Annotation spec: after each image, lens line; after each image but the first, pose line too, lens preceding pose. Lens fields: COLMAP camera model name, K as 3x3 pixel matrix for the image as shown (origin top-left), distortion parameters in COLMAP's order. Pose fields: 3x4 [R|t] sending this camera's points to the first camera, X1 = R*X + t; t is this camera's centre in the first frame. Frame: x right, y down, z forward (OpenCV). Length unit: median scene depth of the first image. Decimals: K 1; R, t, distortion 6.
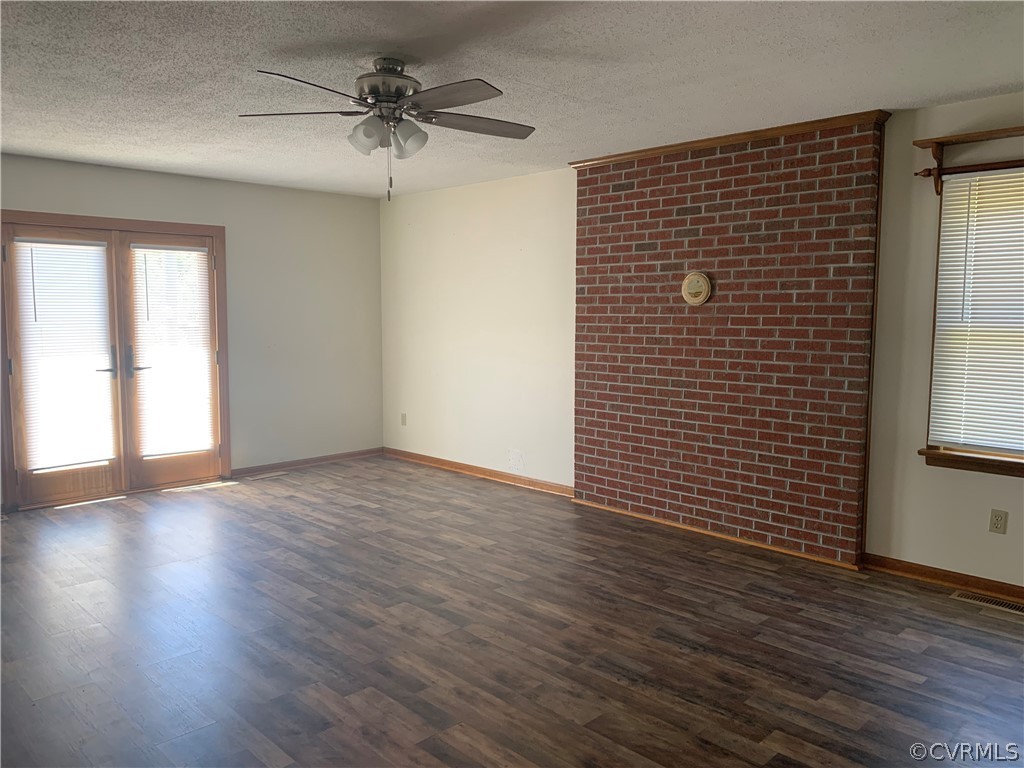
lens RADIAL K [[788.7, 0, 508.0], [0, 788.7, 381.3], [0, 0, 1]] dist [0.028128, 0.003961]
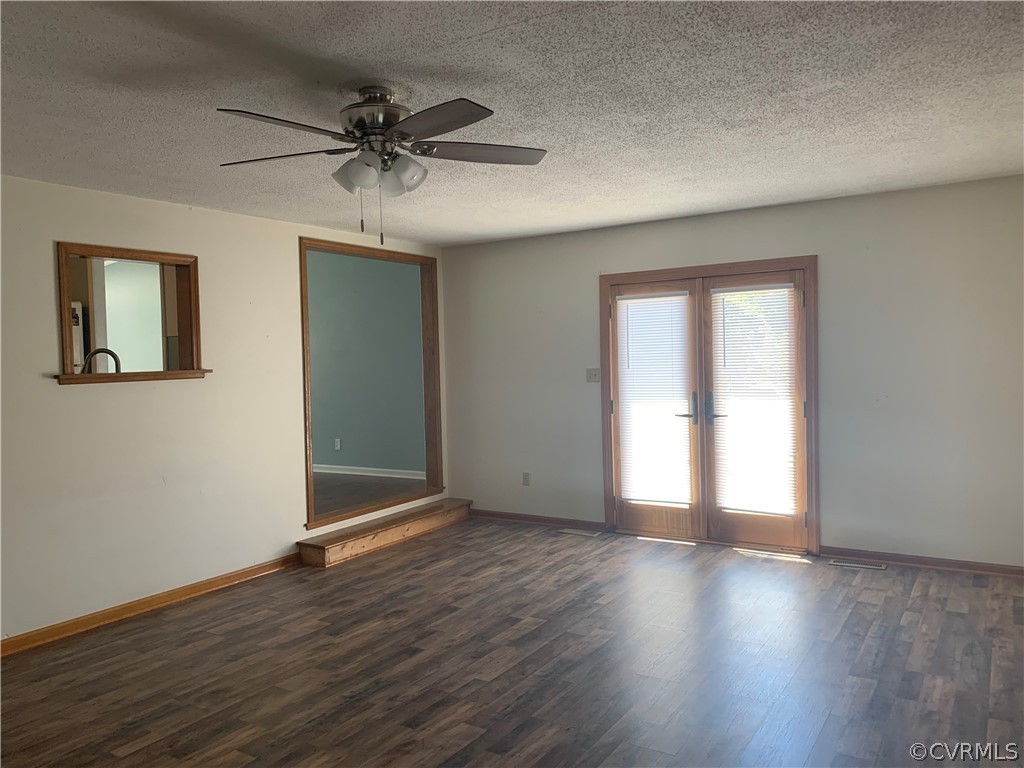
lens RADIAL K [[788.7, 0, 507.9], [0, 788.7, 386.4], [0, 0, 1]] dist [0.028128, 0.003961]
pose [[0.222294, 0.031332, -0.974476, 0.425305], [-0.061975, 0.997916, 0.017948, -0.054742], [0.973008, 0.056404, 0.223773, 0.540910]]
